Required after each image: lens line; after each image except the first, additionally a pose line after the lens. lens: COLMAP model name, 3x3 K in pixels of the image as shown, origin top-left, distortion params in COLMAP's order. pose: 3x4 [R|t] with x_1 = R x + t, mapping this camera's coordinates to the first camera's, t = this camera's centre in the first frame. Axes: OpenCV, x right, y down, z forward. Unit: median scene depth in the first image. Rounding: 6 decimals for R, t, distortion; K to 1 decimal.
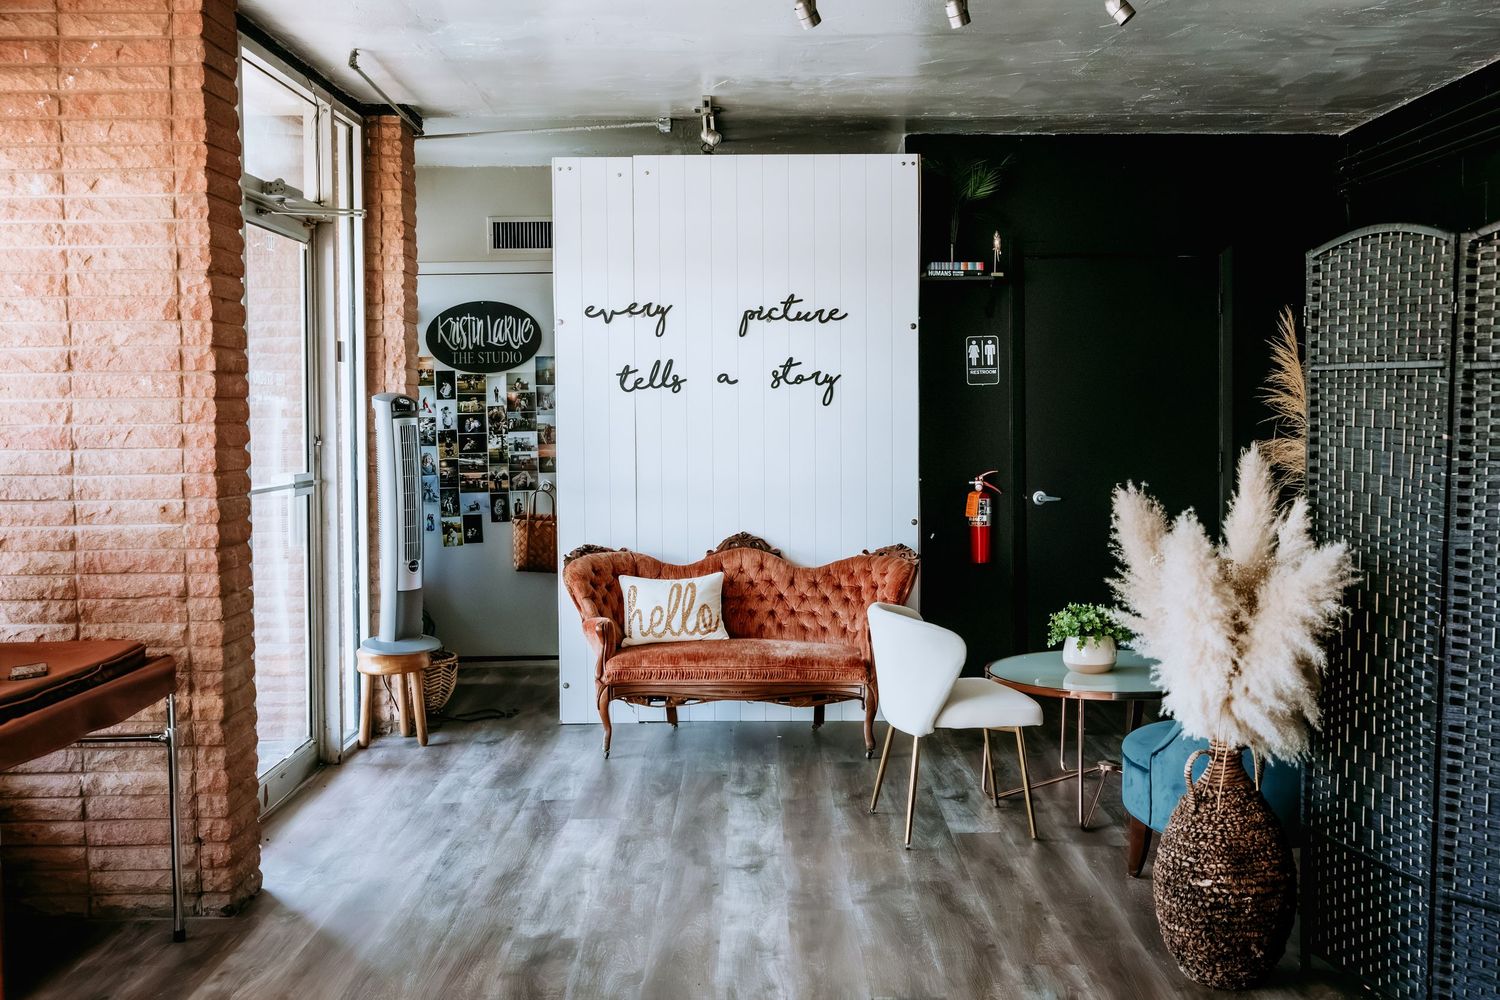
lens RADIAL K [[1645.6, 0, 750.2], [0, 1645.6, 500.7], [0, 0, 1]] dist [-0.001062, 0.000000]
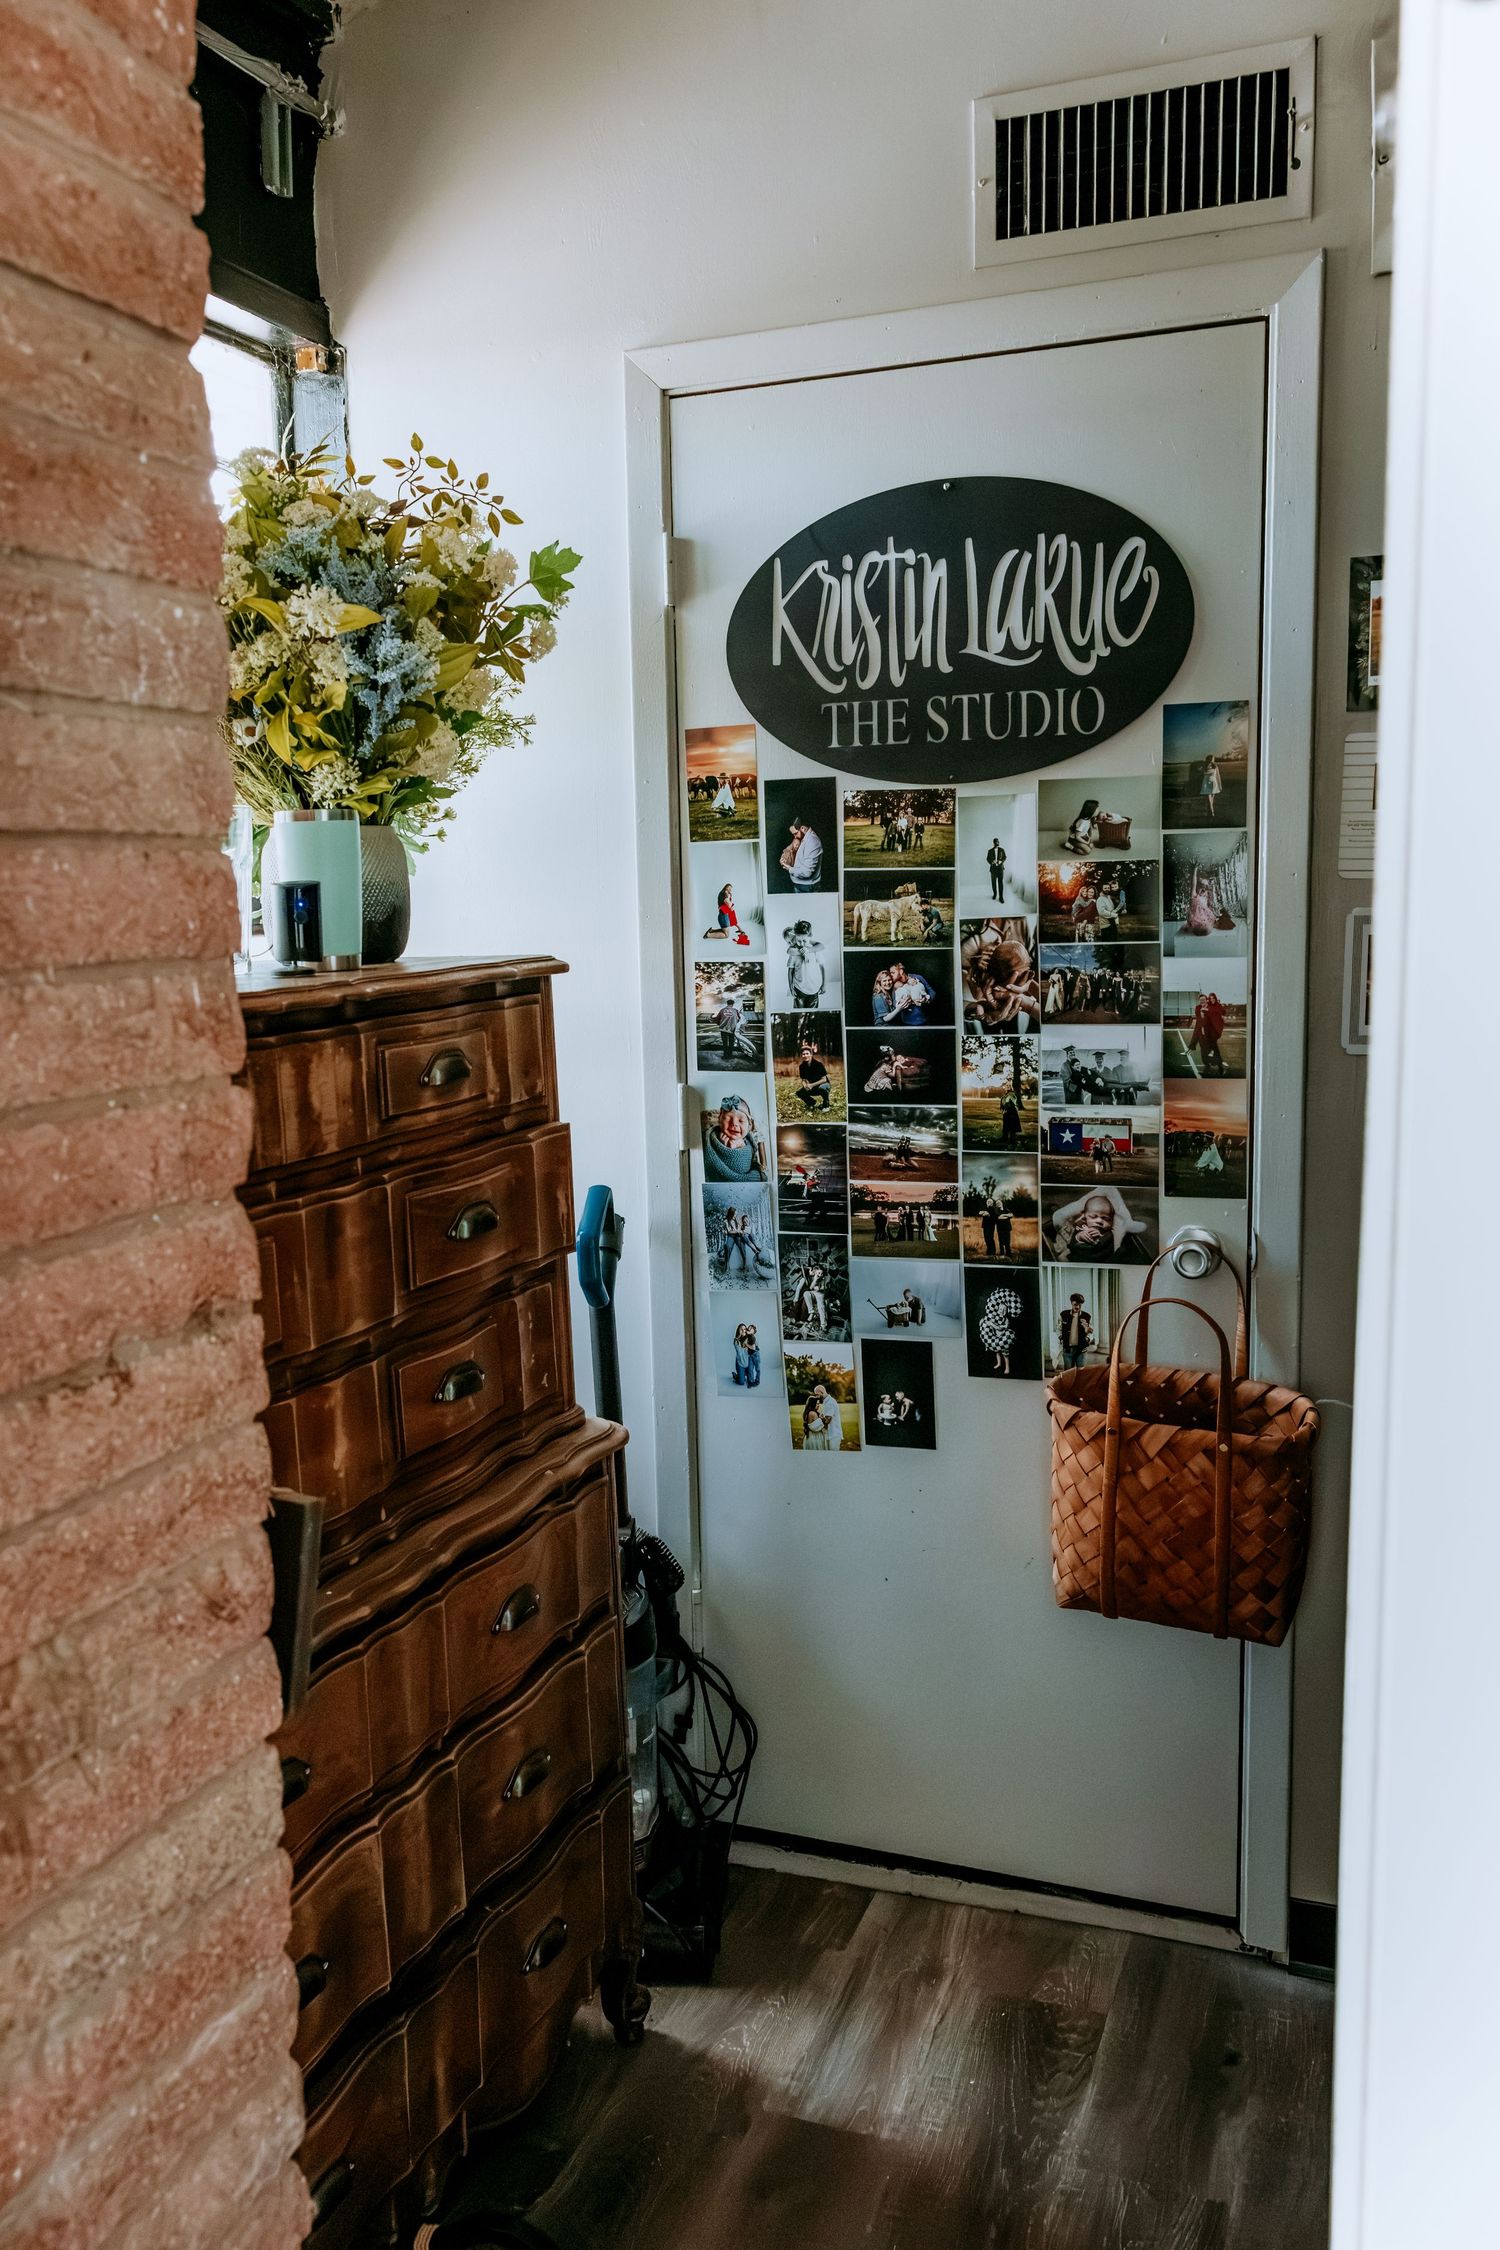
lens RADIAL K [[1787.9, 0, 750.8], [0, 1787.9, 1127.5], [0, 0, 1]] dist [0.008391, 0.000334]
pose [[0.941822, 0.038322, -0.333919, -0.098263], [-0.008003, 0.995754, 0.091705, -0.050605], [0.336015, -0.083697, 0.938130, 0.733741]]
